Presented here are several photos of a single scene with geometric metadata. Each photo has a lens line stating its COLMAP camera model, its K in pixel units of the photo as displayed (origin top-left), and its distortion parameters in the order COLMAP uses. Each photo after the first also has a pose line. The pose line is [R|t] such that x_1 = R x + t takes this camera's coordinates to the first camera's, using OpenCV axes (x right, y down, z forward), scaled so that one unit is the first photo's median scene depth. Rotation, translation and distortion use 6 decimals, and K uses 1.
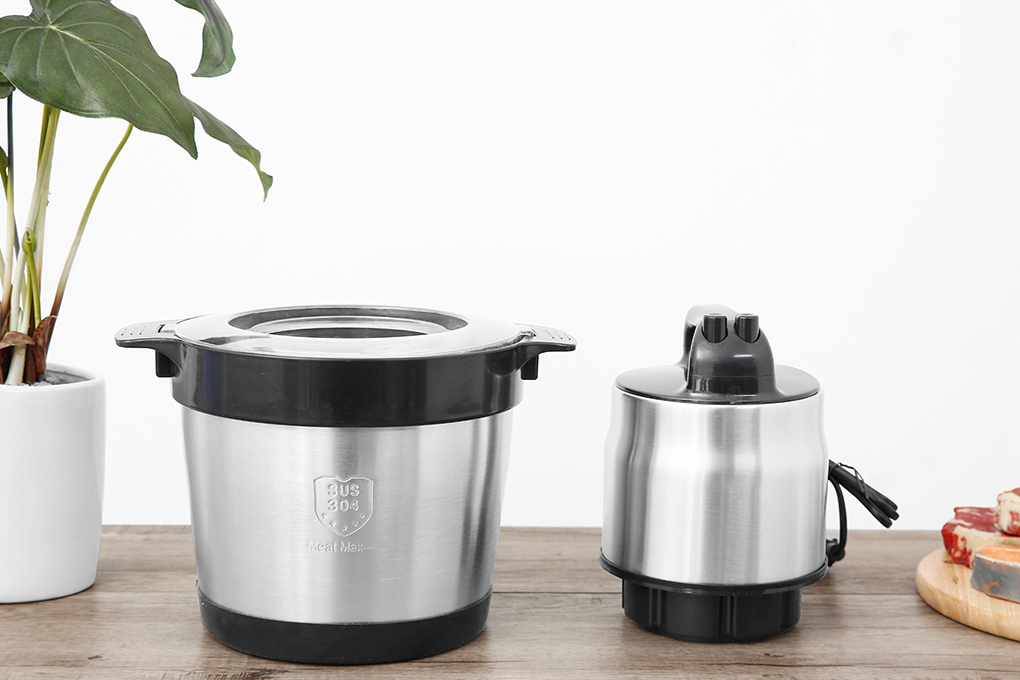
lens RADIAL K [[1990.0, 0, 511.0], [0, 1990.0, 348.2], [0, 0, 1]] dist [0.210741, 0.000000]
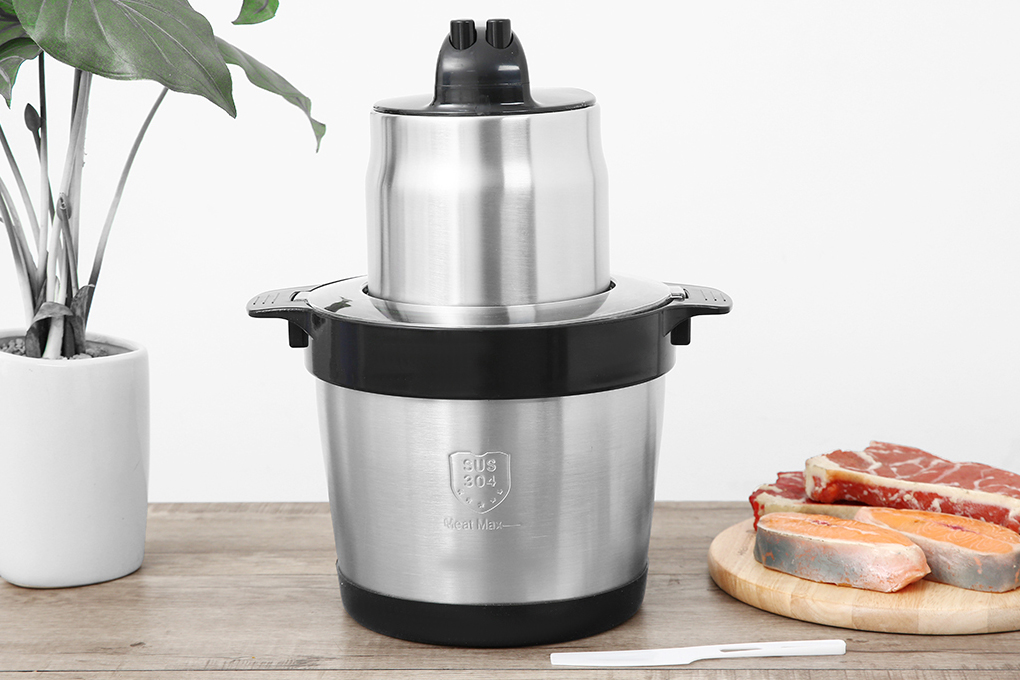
lens RADIAL K [[2498.3, 0, 512.2], [0, 2498.3, 339.4], [0, 0, 1]] dist [0.299665, 0.000000]
pose [[0.996880, -0.013572, -0.077760, 0.061200], [0.016053, 0.999379, 0.031366, -0.024358], [0.077286, -0.032516, 0.996479, -0.164006]]
